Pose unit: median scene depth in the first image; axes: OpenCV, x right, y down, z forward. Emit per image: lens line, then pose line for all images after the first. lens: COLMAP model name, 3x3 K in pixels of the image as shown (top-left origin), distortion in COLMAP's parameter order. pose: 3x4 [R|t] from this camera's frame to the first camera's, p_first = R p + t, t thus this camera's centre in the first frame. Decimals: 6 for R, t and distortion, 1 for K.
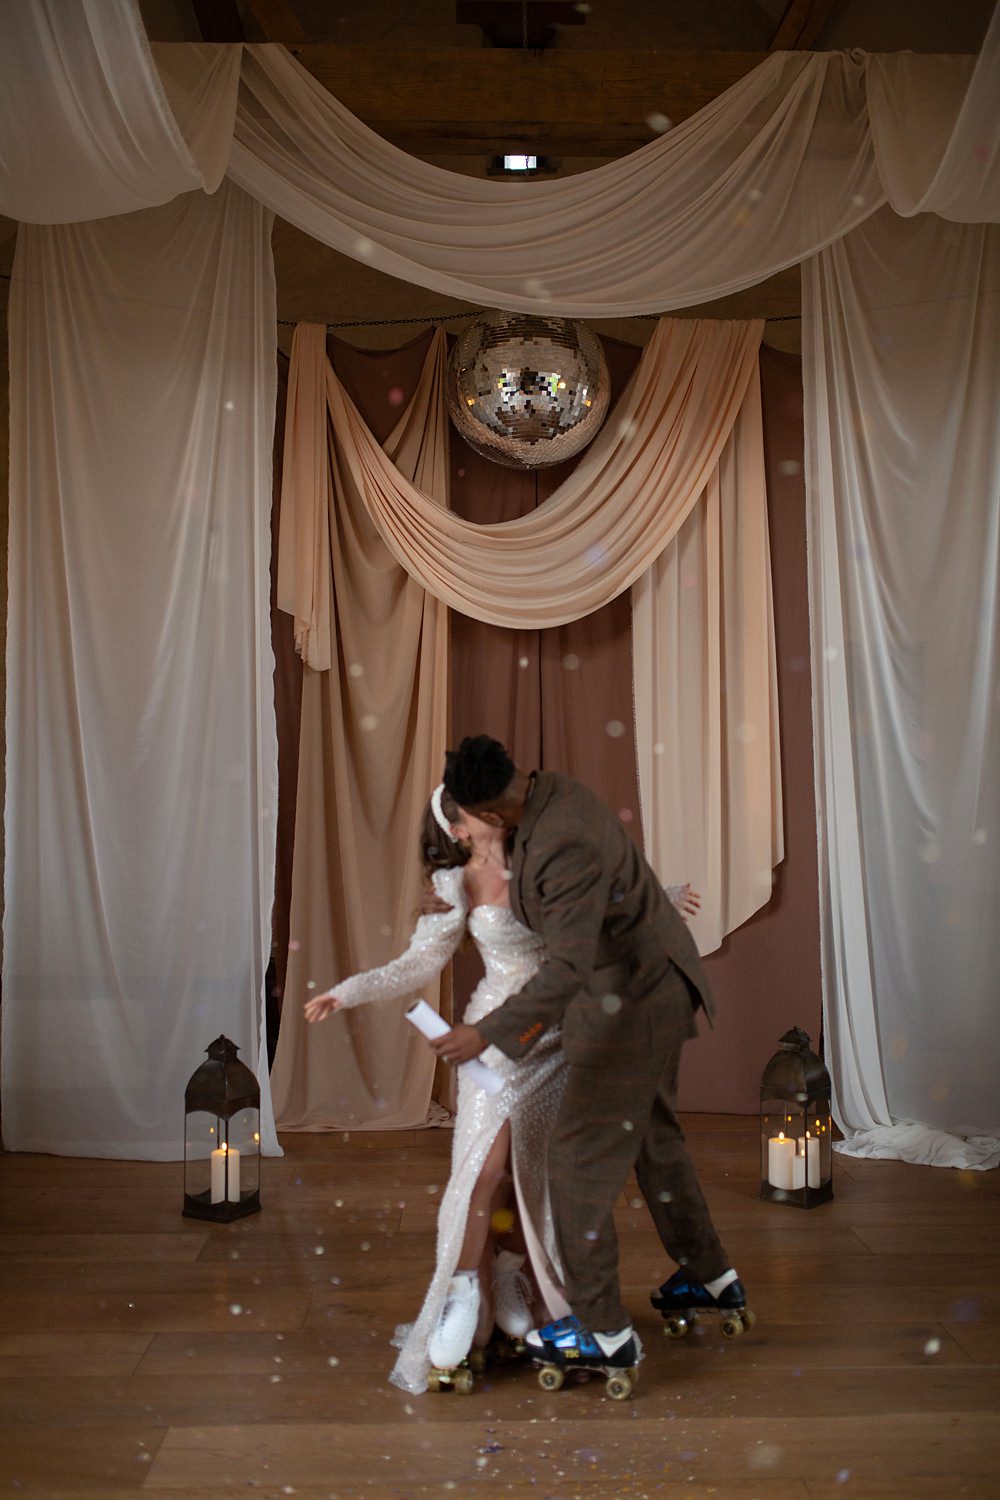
lens RADIAL K [[1447.0, 0, 500.0], [0, 1447.0, 750.0], [0, 0, 1]] dist [-0.024151, 0.005884]
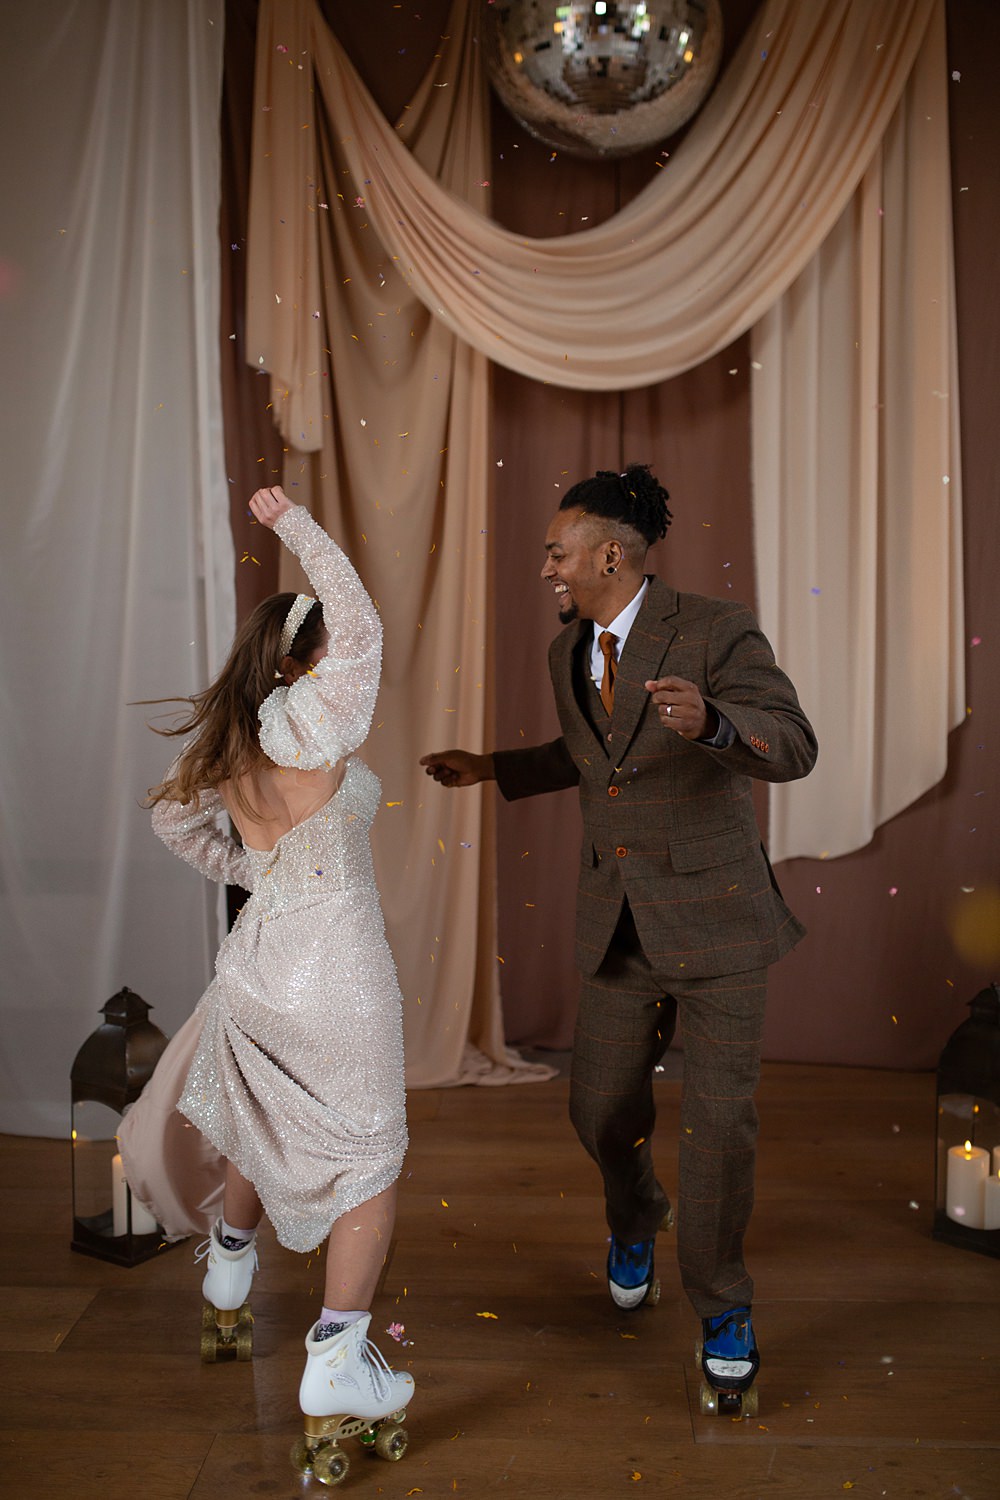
lens RADIAL K [[1508.7, 0, 522.4], [0, 1508.7, 715.9], [0, 0, 1]] dist [-0.023058, 0.005273]
pose [[0.998217, 0.004259, -0.059535, 0.026134], [0.001169, 0.995865, 0.090842, 0.007406], [0.059676, -0.090749, 0.994084, 0.269234]]
